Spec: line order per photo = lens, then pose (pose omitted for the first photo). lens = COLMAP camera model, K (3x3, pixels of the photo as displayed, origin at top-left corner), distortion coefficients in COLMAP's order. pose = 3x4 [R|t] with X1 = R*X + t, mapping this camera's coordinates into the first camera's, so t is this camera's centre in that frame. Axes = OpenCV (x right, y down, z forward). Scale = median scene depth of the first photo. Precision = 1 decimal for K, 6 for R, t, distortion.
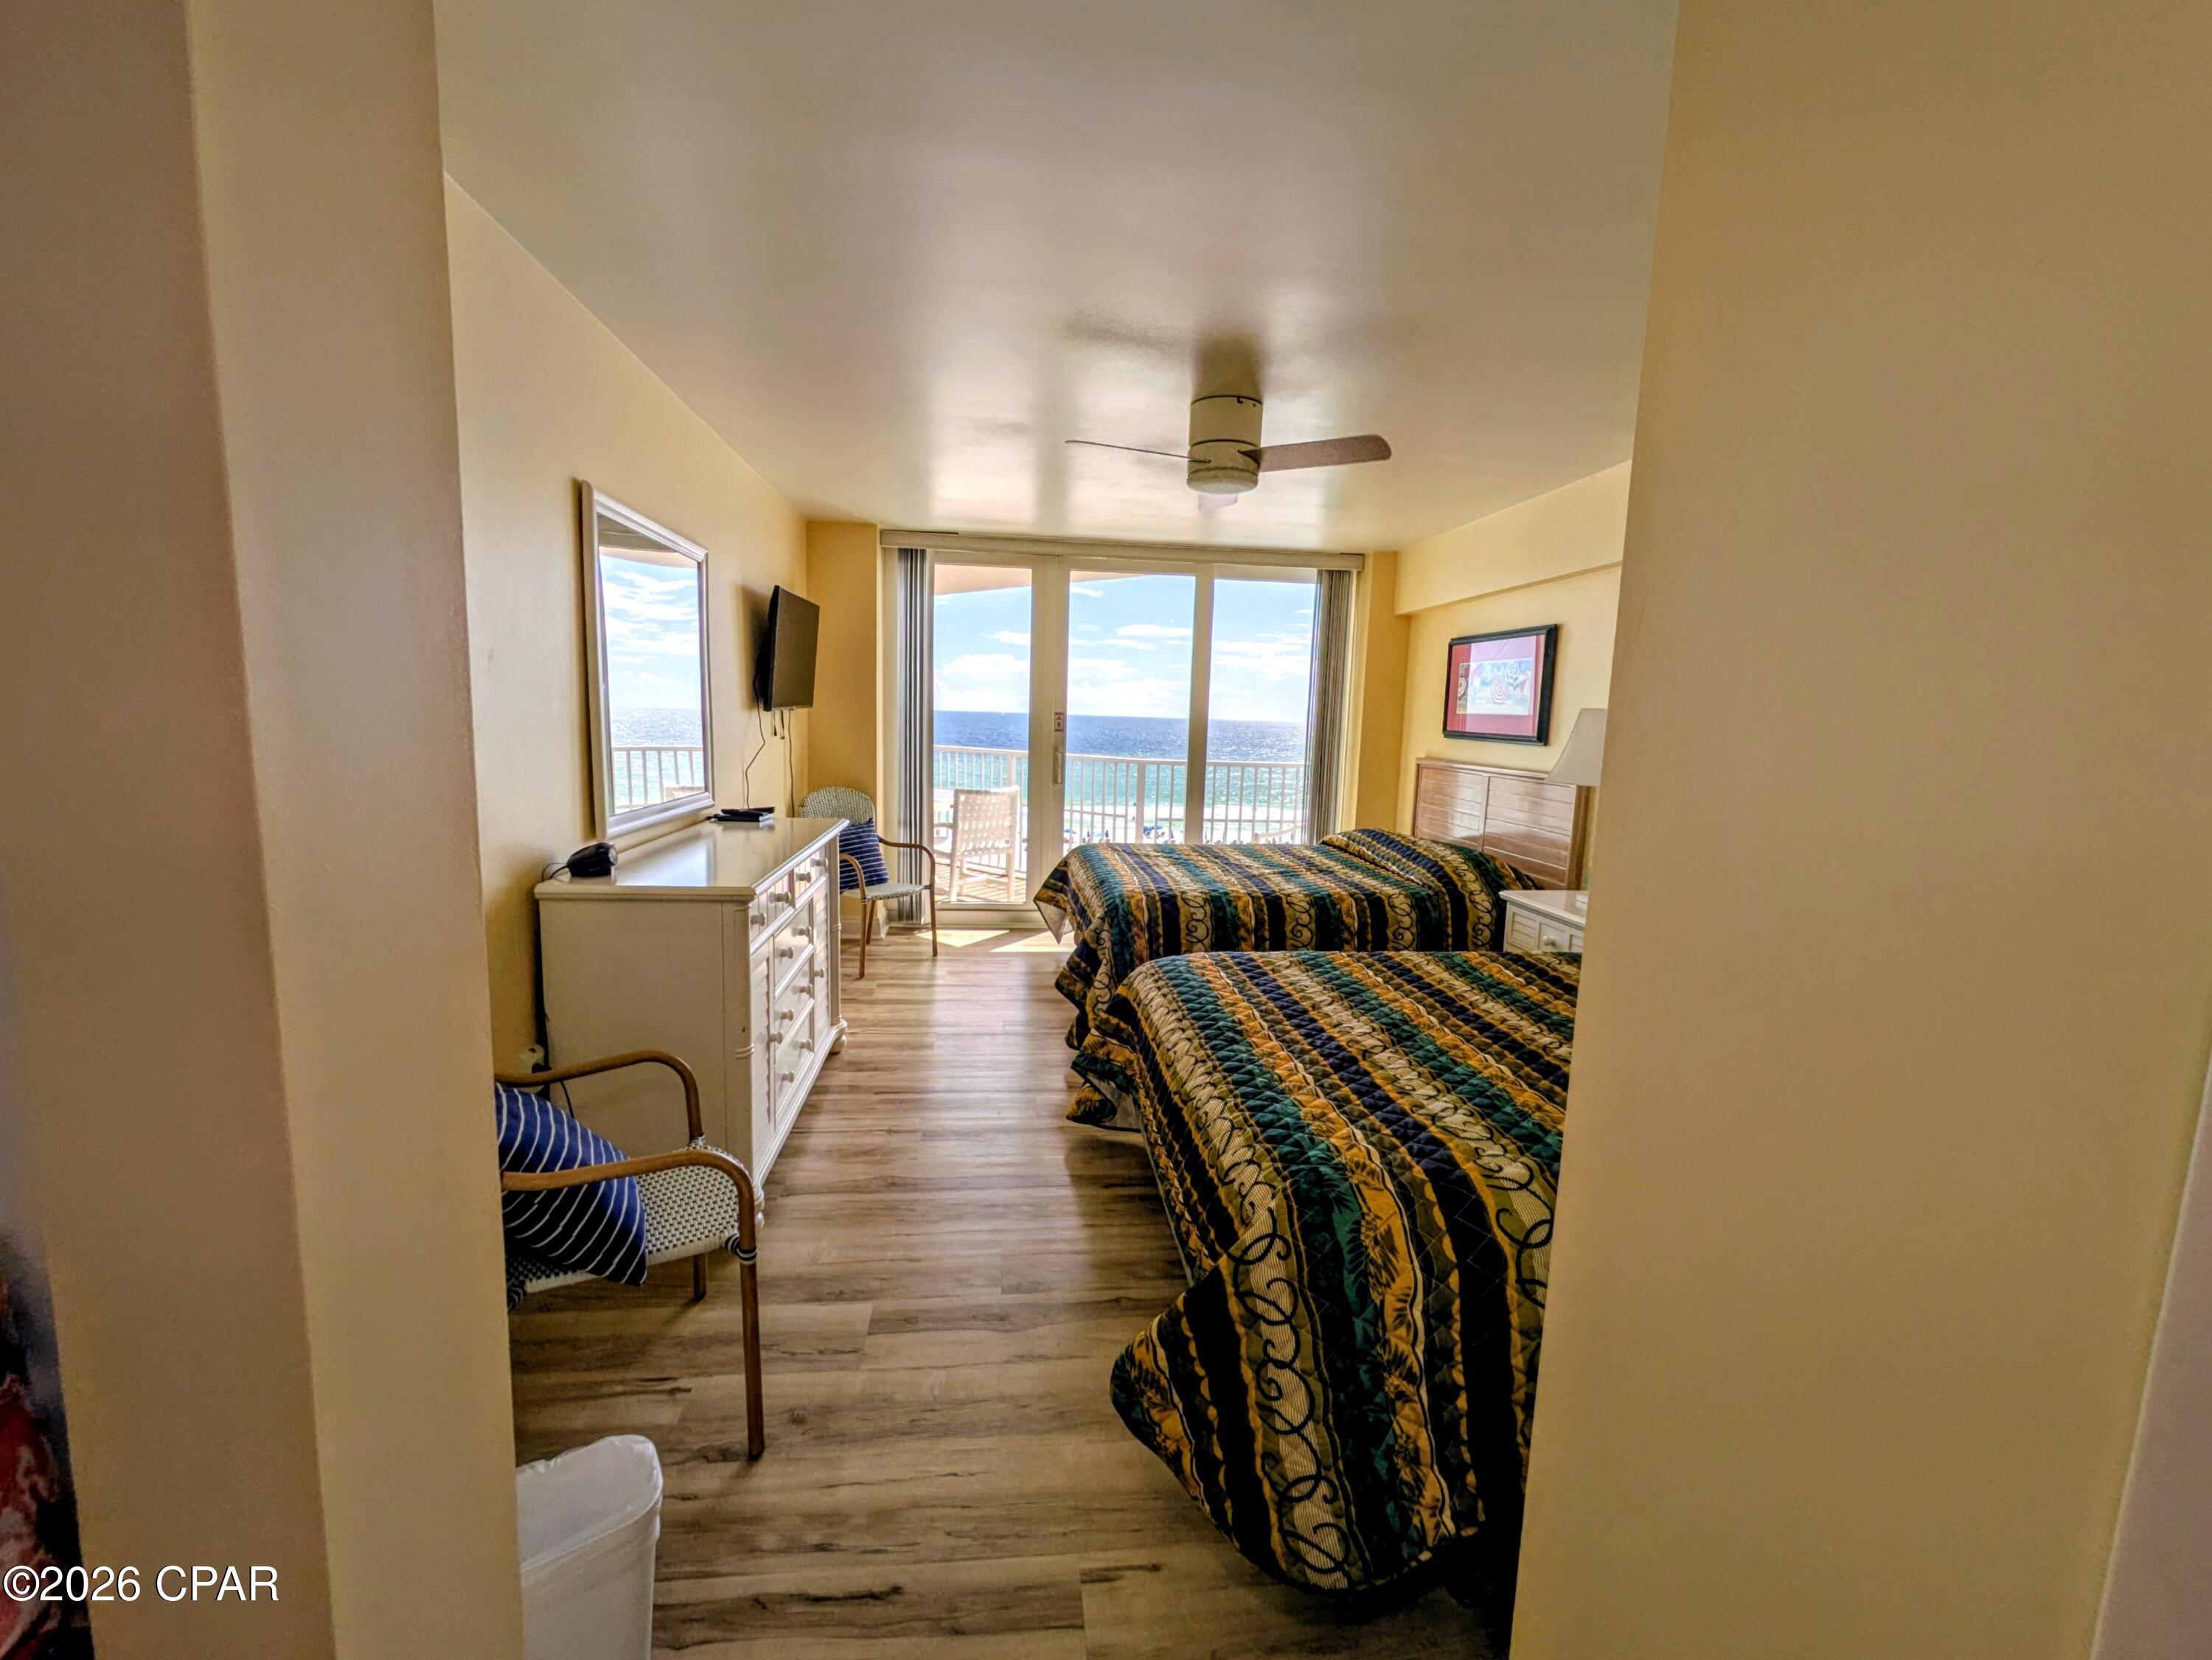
lens RADIAL K [[891.4, 0, 1102.2], [0, 891.4, 831.3], [0, 0, 1]] dist [0.000495, -0.000023]
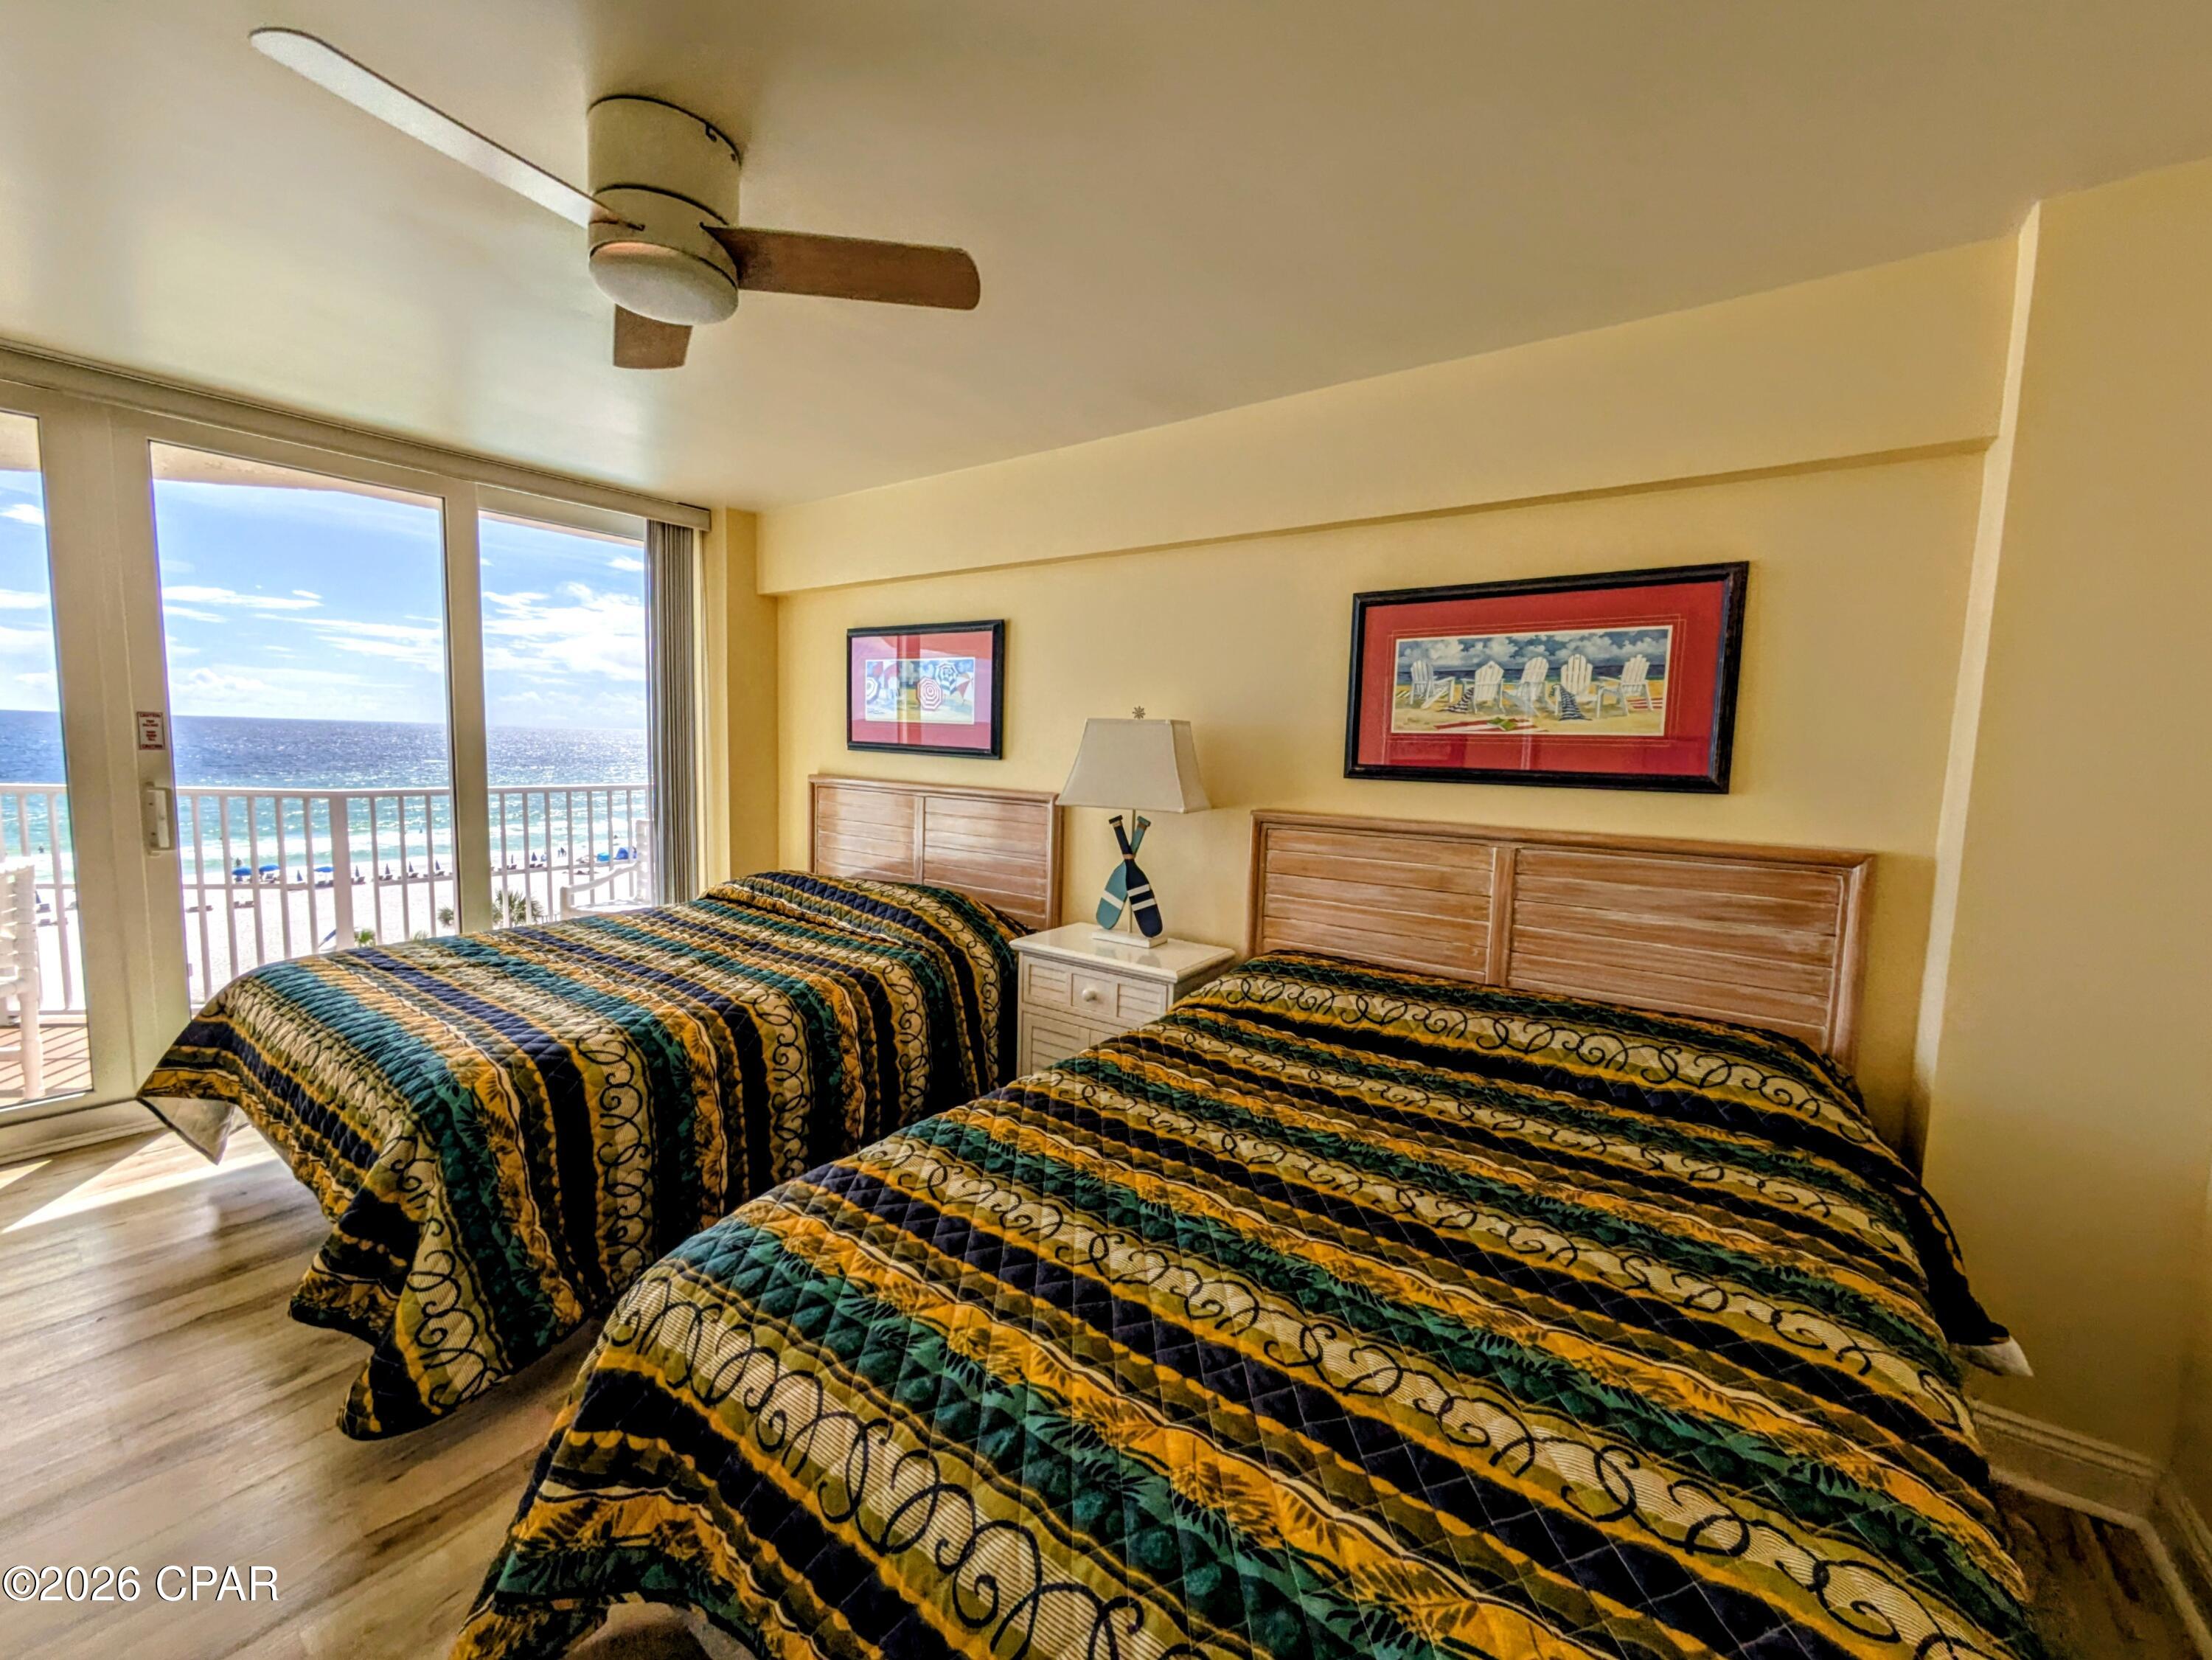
lens RADIAL K [[891.6, 0, 1102.2], [0, 891.6, 831.3], [0, 0, 1]] dist [0.000495, -0.000023]
pose [[0.681831, -0.082810, 0.726807, -0.077861], [0.085558, 0.995780, 0.033192, -0.050514], [-0.726489, 0.039553, 0.686039, 0.361804]]
